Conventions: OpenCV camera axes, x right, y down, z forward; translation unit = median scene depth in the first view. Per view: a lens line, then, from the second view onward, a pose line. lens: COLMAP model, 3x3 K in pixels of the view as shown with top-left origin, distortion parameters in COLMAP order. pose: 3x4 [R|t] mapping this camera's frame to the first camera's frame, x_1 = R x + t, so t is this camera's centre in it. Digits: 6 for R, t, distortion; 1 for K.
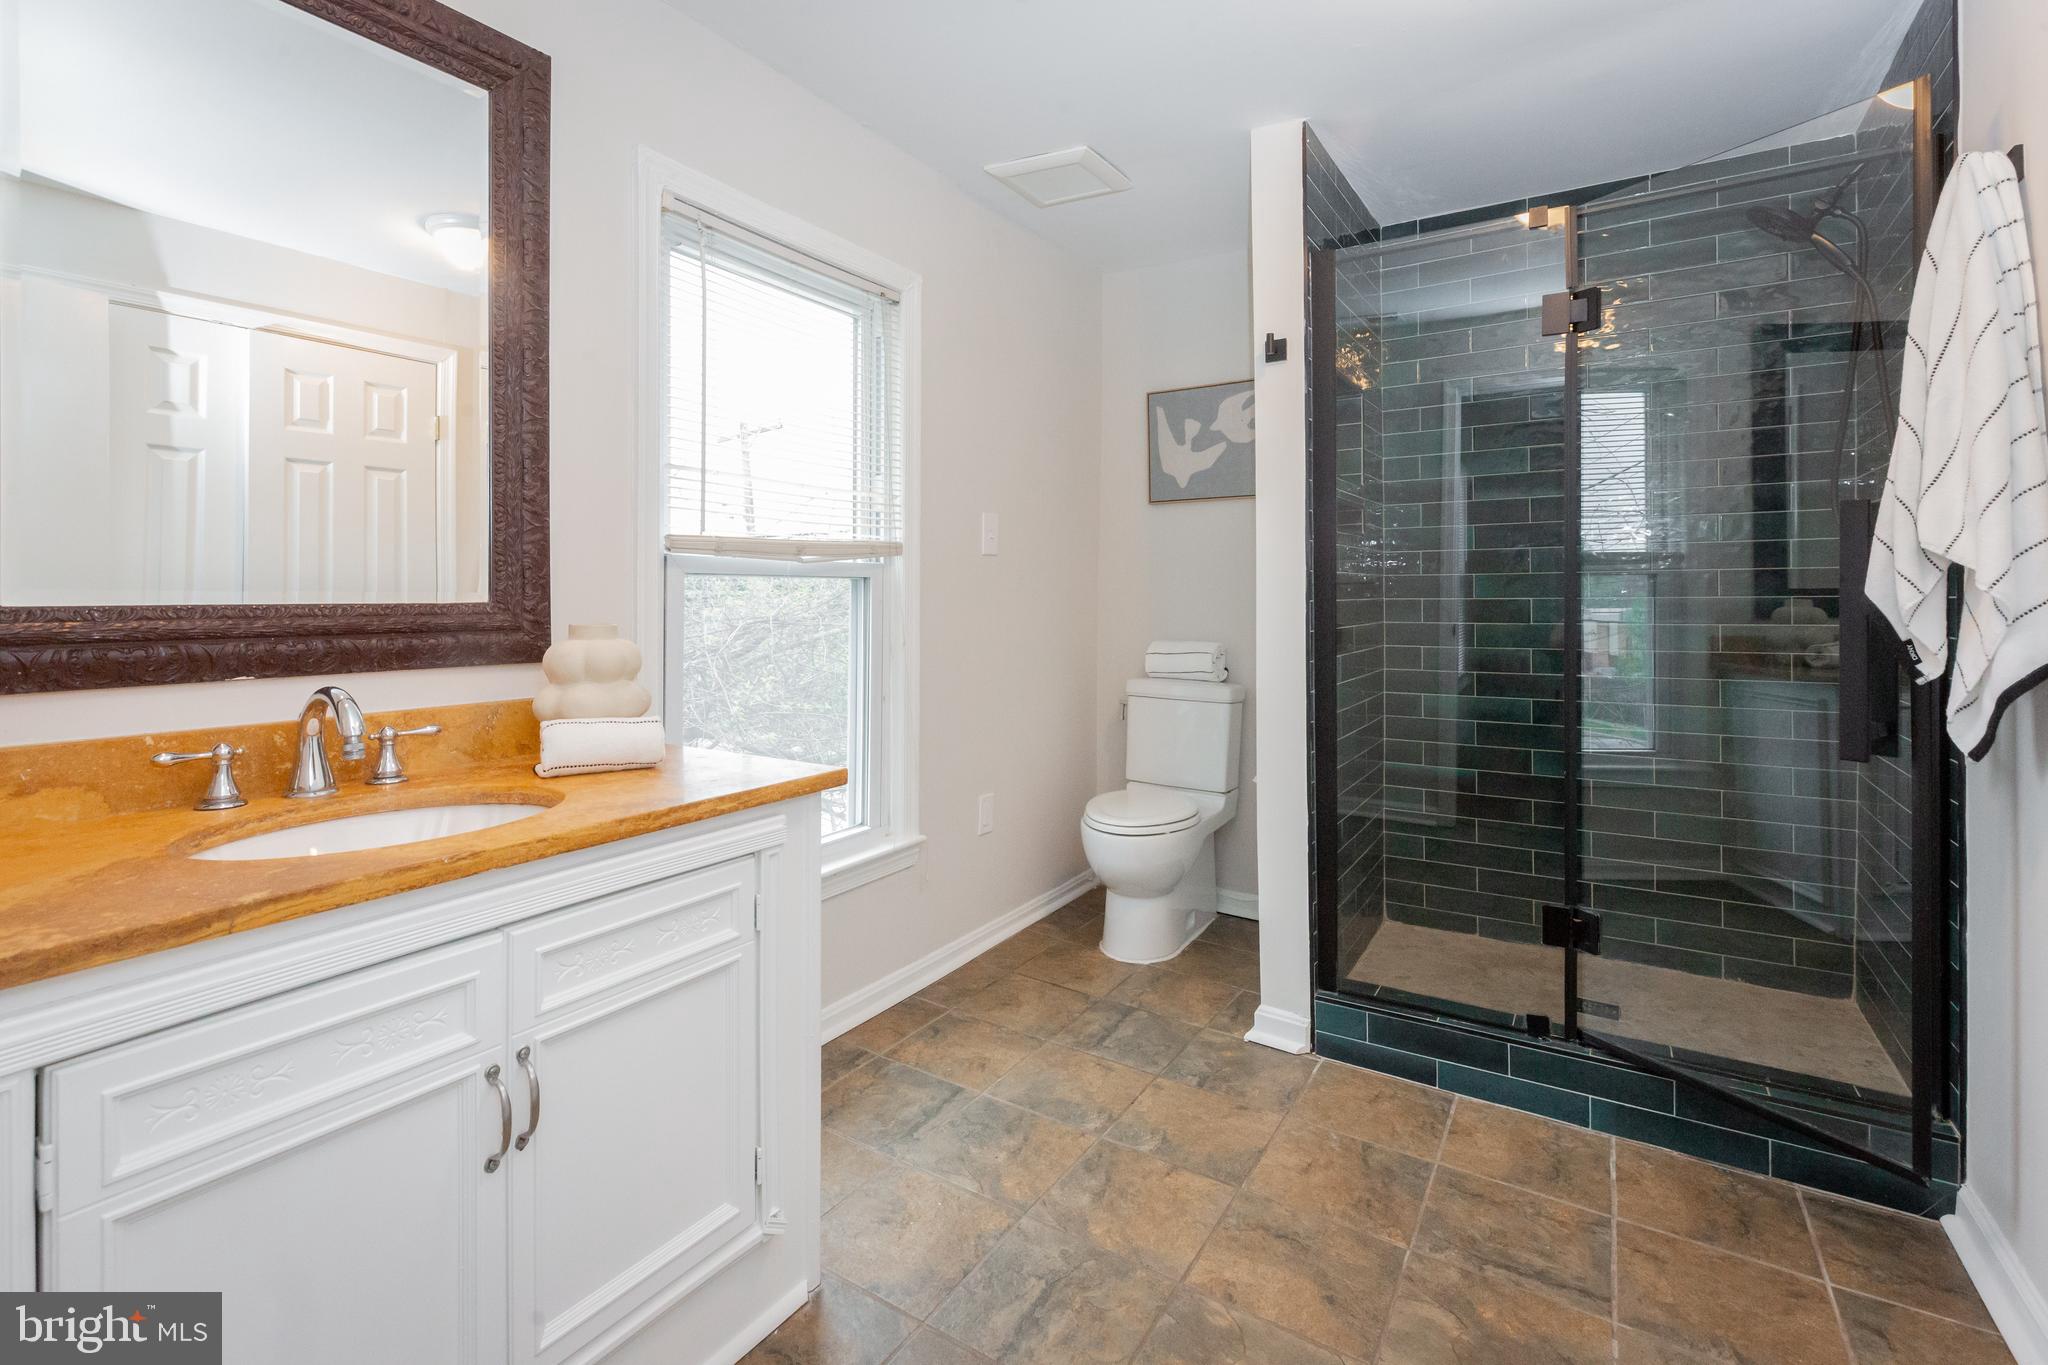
lens RADIAL K [[933.5, 0, 973.5], [0, 933.5, 586.6], [0, 0, 1]] dist [0.008582, -0.001101]
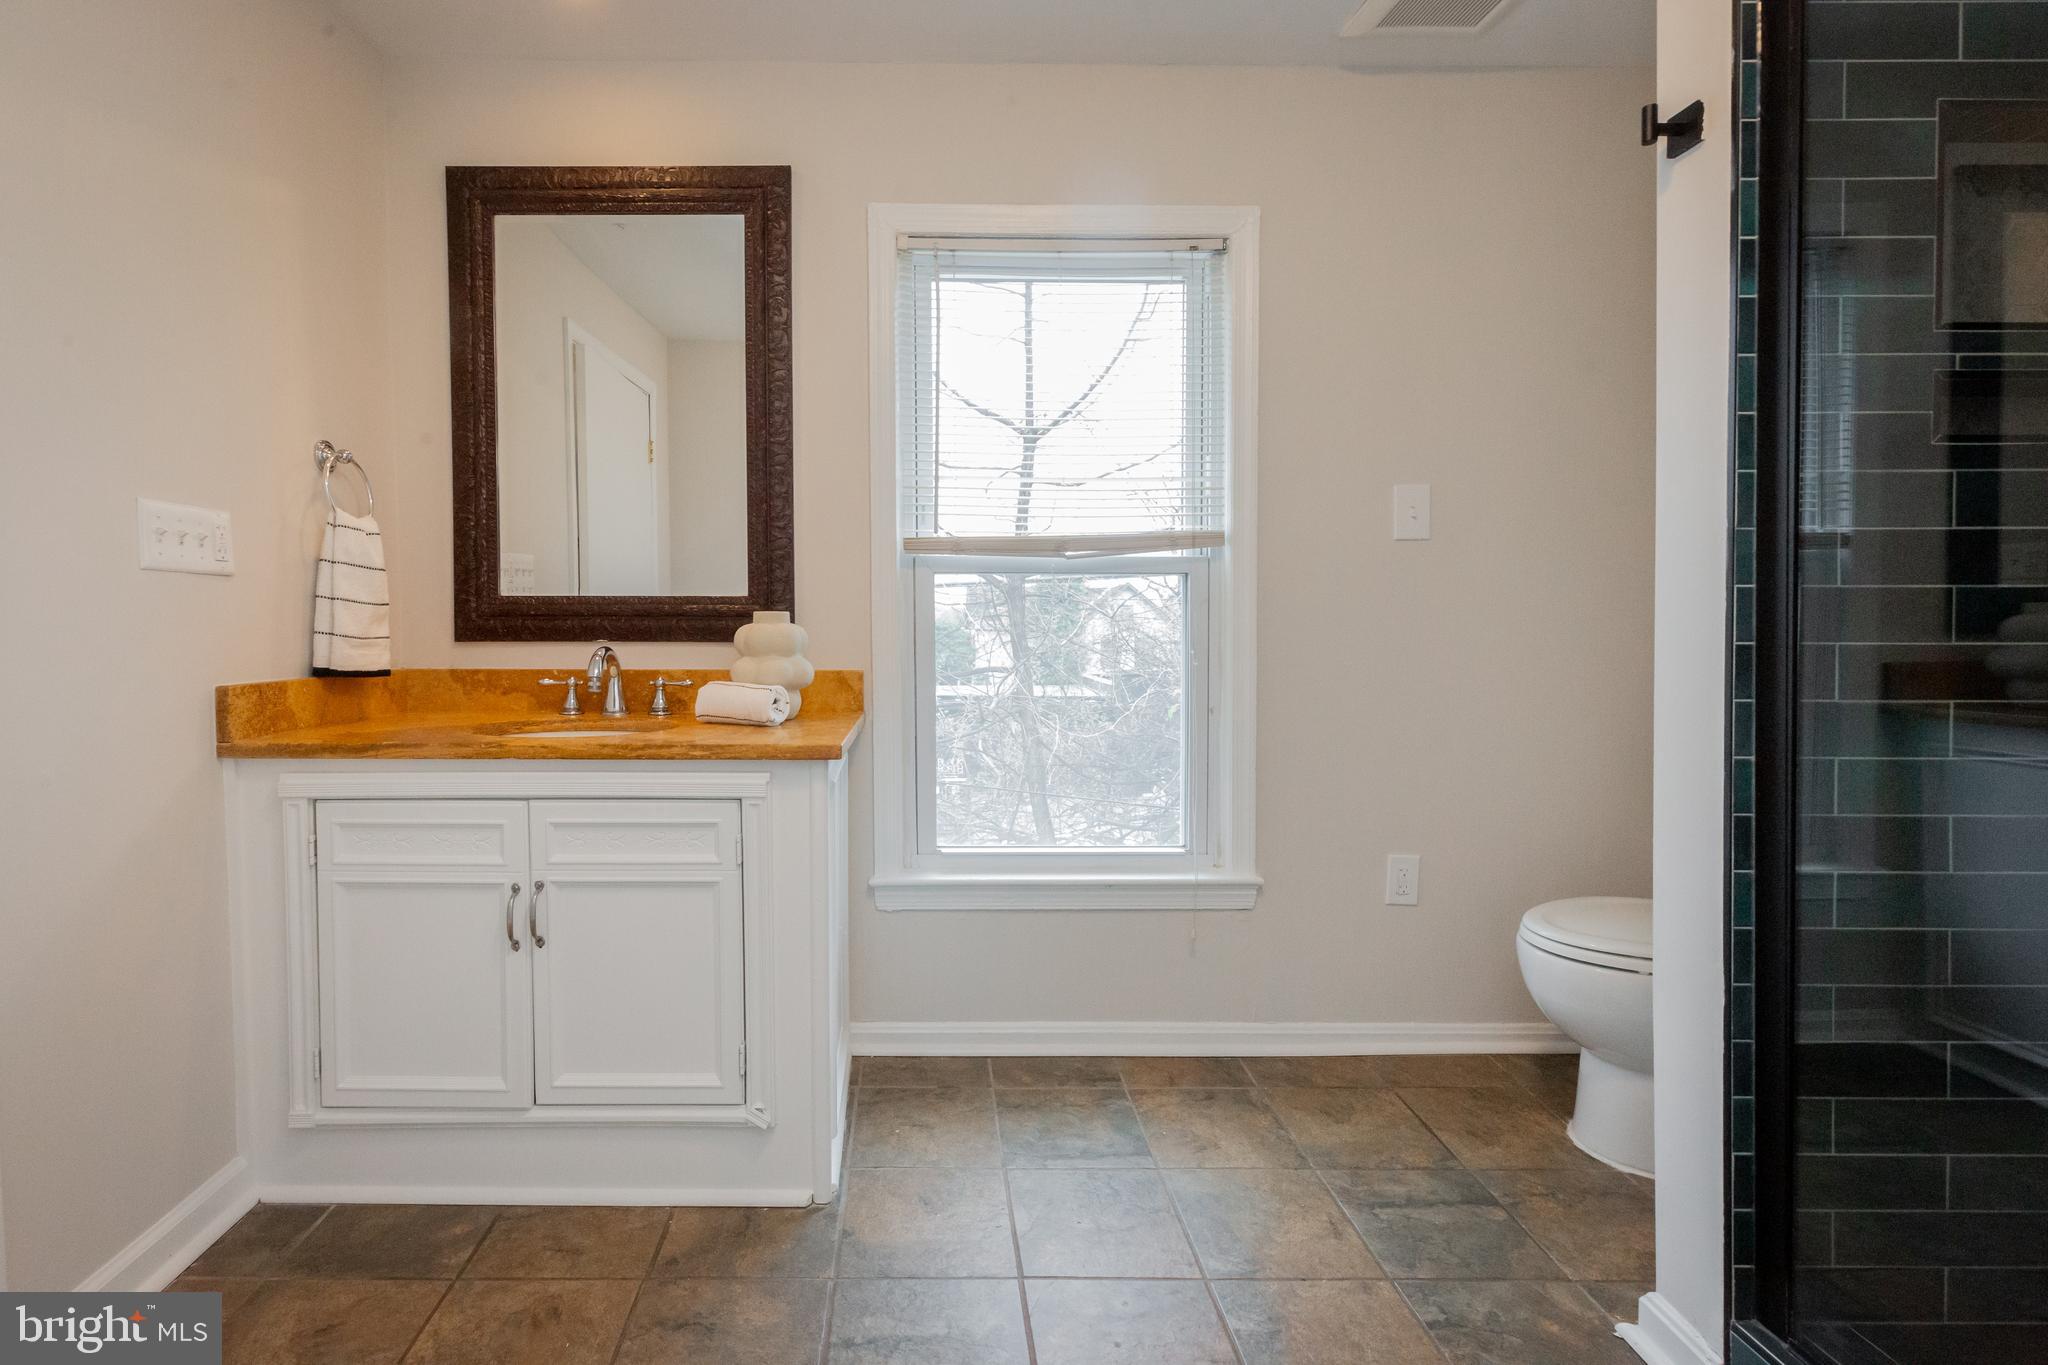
lens RADIAL K [[933.5, 0, 927.1], [0, 933.5, 630.4], [0, 0, 1]] dist [0.008582, -0.001101]
pose [[0.566699, 0.017215, -0.823745, 0.549514], [0.004997, 0.999692, 0.024329, 0.025905], [0.823910, -0.017904, 0.566438, 0.328115]]
